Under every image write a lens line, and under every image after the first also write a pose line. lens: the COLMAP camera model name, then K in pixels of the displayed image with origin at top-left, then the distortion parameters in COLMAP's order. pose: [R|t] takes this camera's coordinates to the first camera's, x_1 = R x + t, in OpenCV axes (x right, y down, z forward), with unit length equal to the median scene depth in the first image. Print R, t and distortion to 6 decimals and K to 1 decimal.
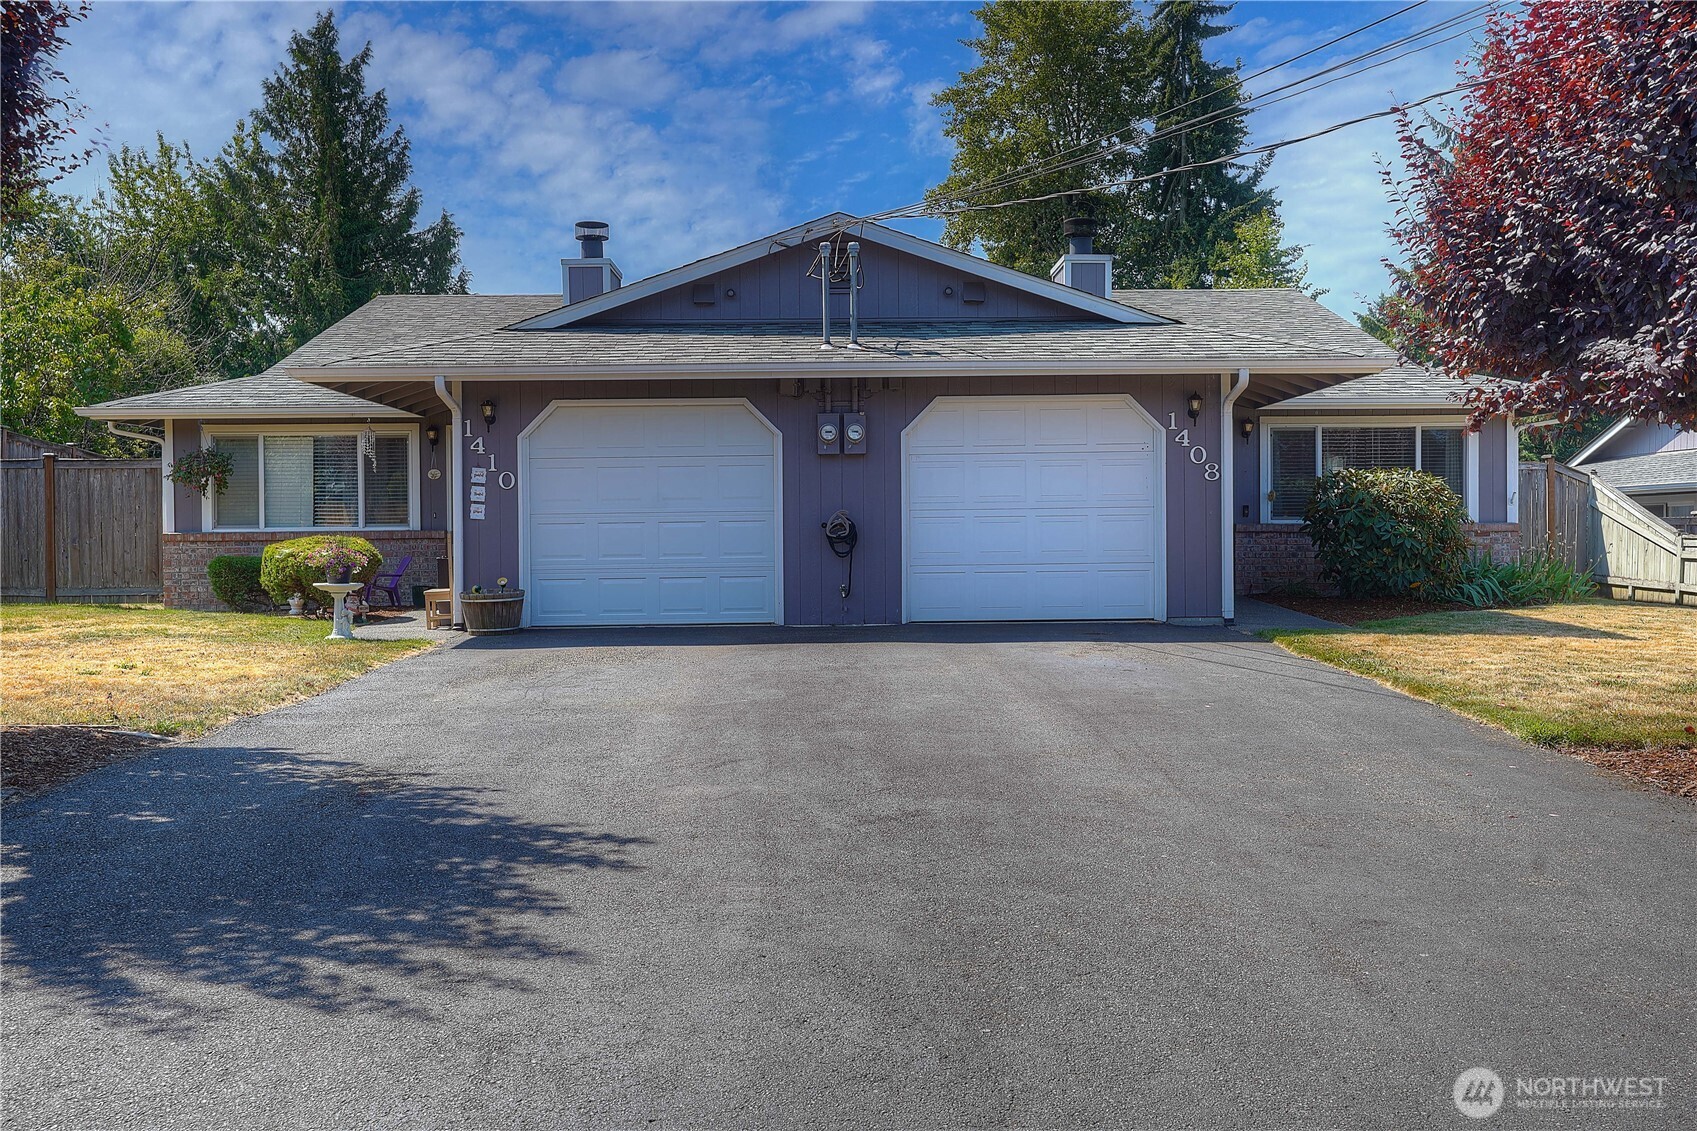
lens RADIAL K [[1611.1, 0, 837.0], [0, 1611.1, 559.9], [0, 0, 1]] dist [0.066209, 0.006099]
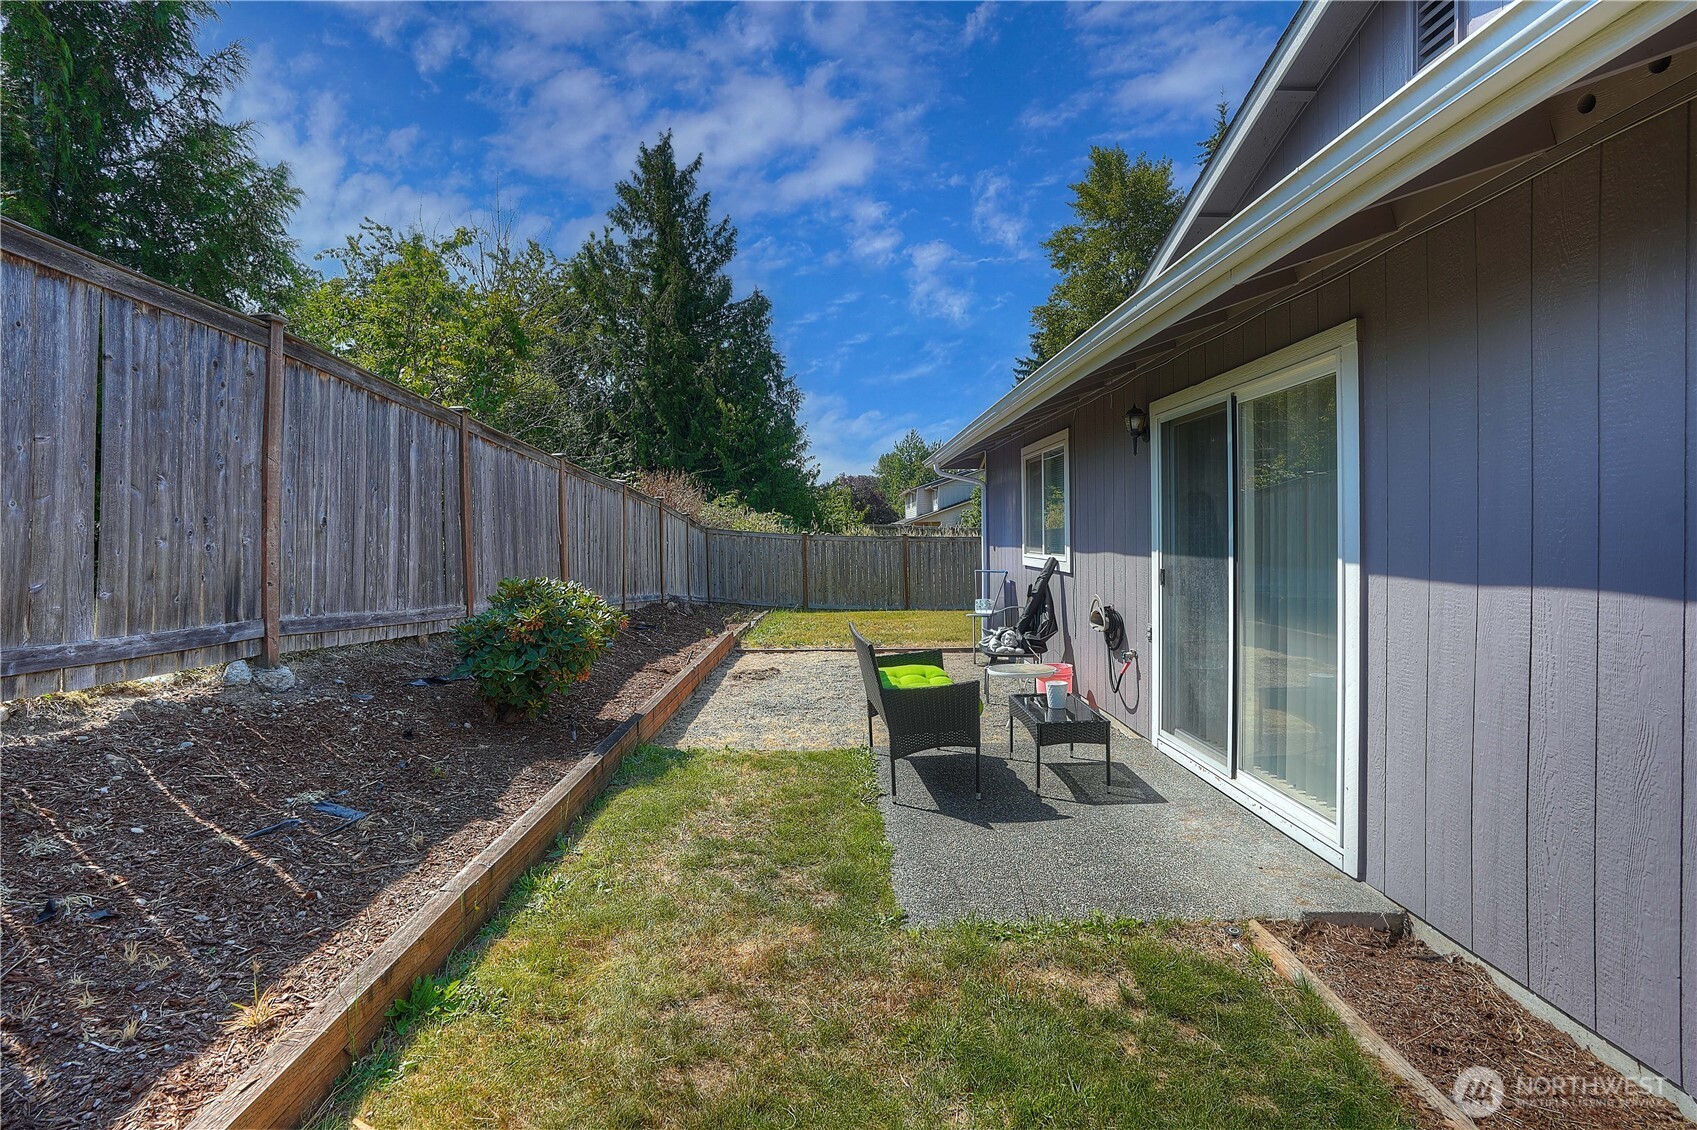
lens RADIAL K [[789.7, 0, 840.7], [0, 789.7, 549.3], [0, 0, 1]] dist [-0.078643, 0.032516]
pose [[0.999925, 0.002198, 0.012048, -0.575761], [-0.002405, 0.999849, 0.017219, -0.074678], [-0.012009, -0.017246, 0.999779, 1.239606]]
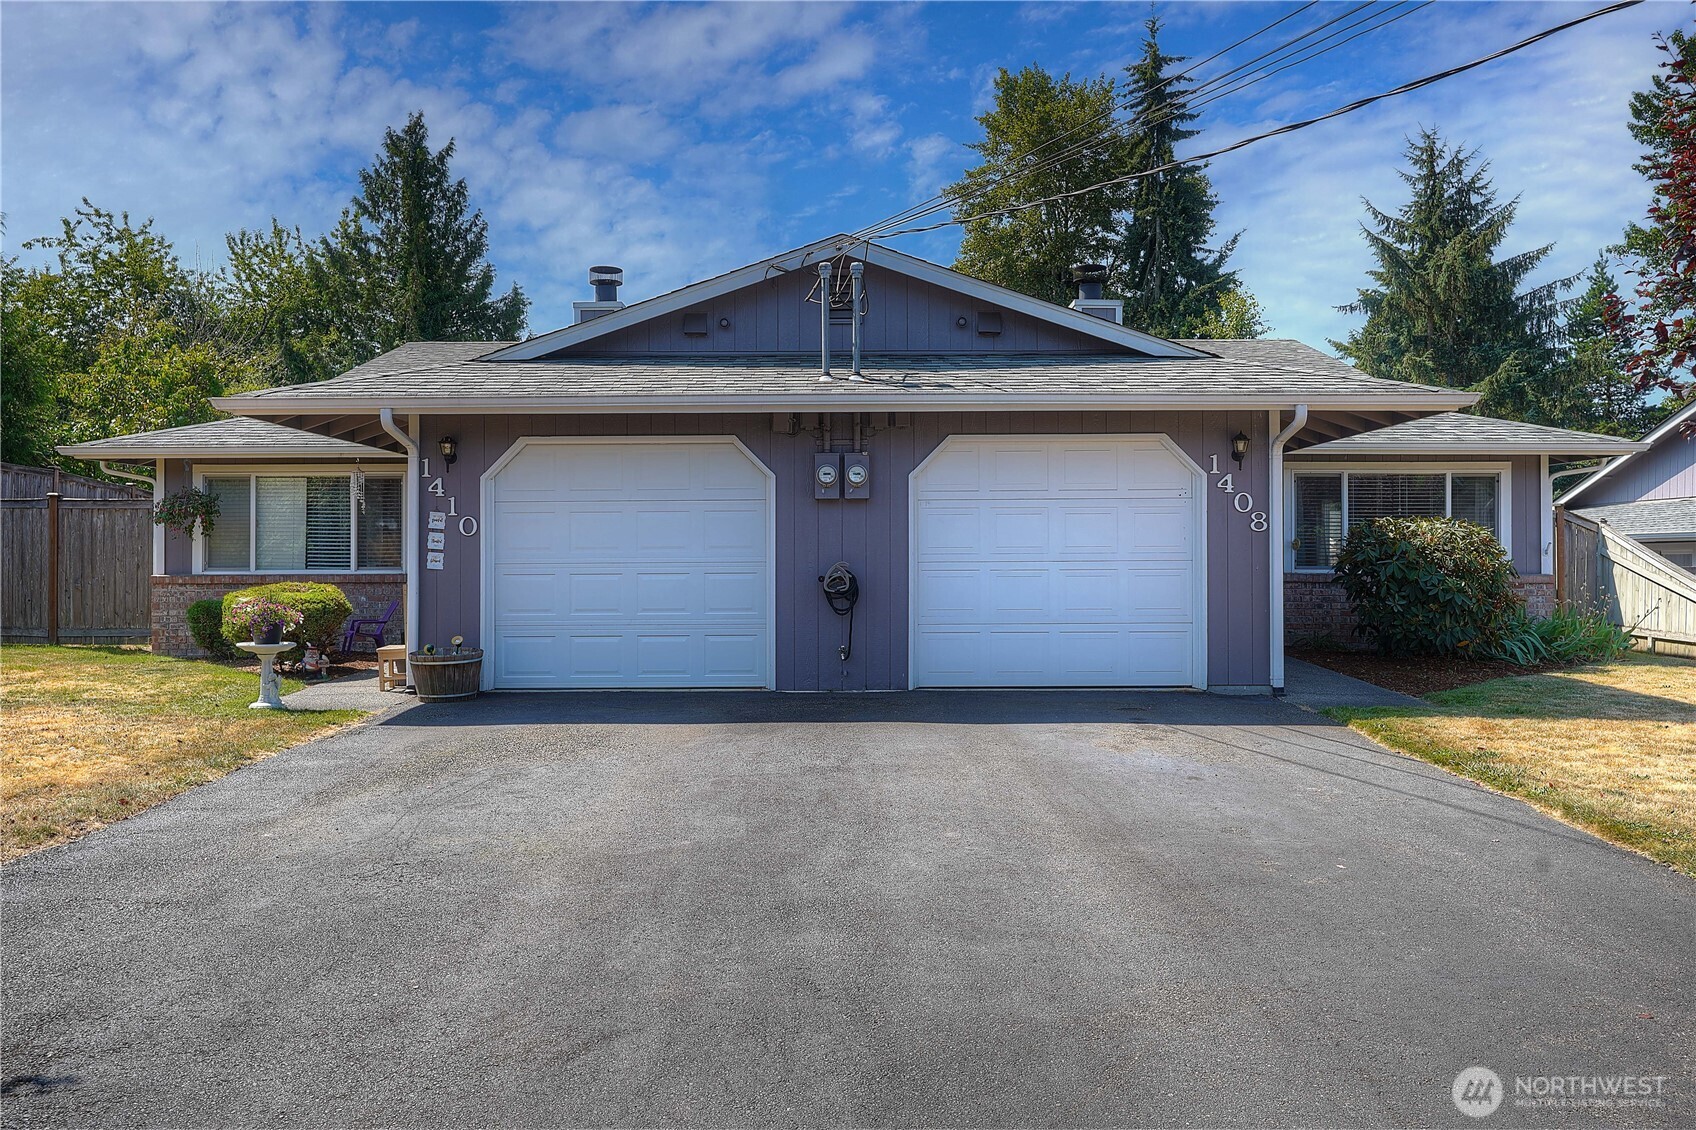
lens RADIAL K [[1315.3, 0, 836.7], [0, 1315.3, 558.7], [0, 0, 1]] dist [0.008496, 0.047777]
pose [[0.999808, 0.006877, -0.018371, 0.011837], [-0.007192, 0.999828, -0.017118, -0.017462], [0.018250, 0.017247, 0.999685, 0.238455]]
